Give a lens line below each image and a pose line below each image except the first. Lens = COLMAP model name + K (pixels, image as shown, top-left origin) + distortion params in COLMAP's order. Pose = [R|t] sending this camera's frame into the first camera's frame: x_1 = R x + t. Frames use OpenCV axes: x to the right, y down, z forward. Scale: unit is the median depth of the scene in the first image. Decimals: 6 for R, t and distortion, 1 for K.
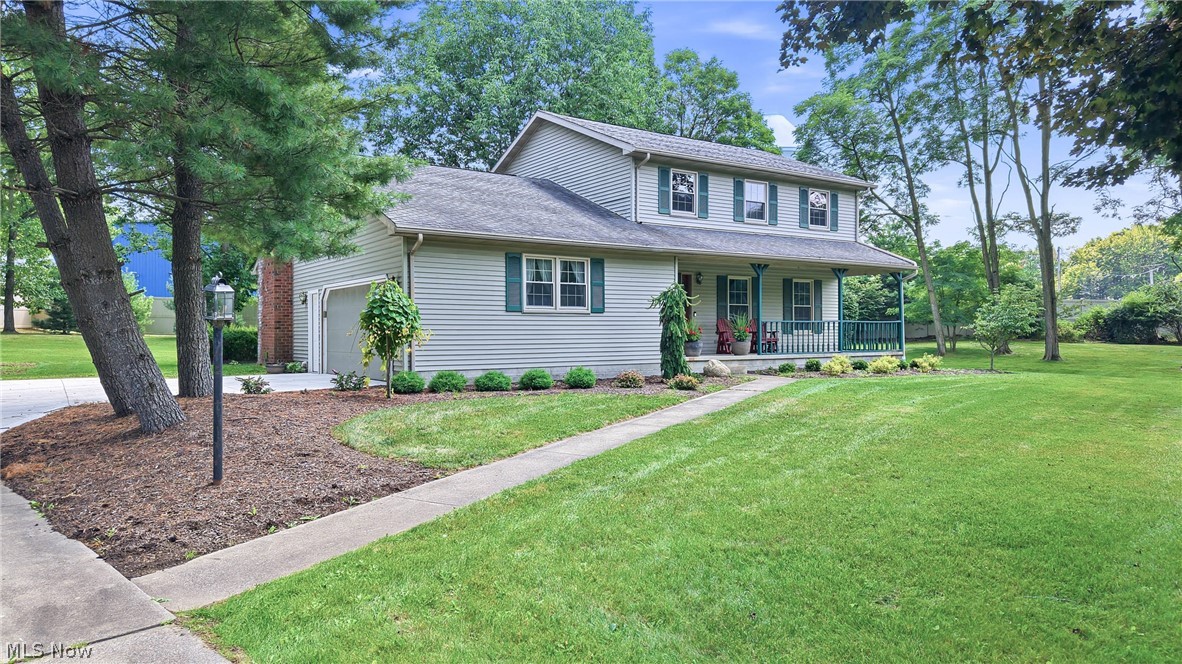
lens RADIAL K [[785.2, 0, 591.0], [0, 785.2, 332.0], [0, 0, 1]] dist [0.003134, -0.001595]
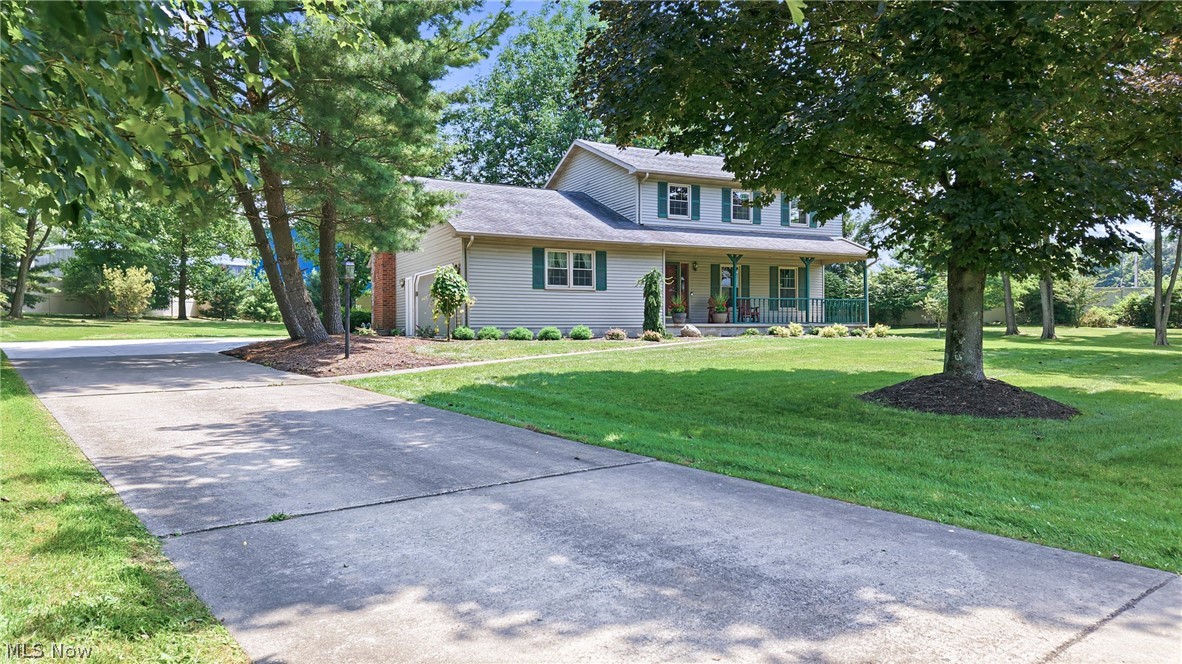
lens RADIAL K [[785.2, 0, 591.0], [0, 785.2, 332.0], [0, 0, 1]] dist [0.003134, -0.001595]
pose [[0.991058, 0.001267, -0.133425, 0.165825], [-0.000920, 0.999996, 0.002662, 0.043602], [0.133428, -0.002516, 0.991055, -0.366237]]
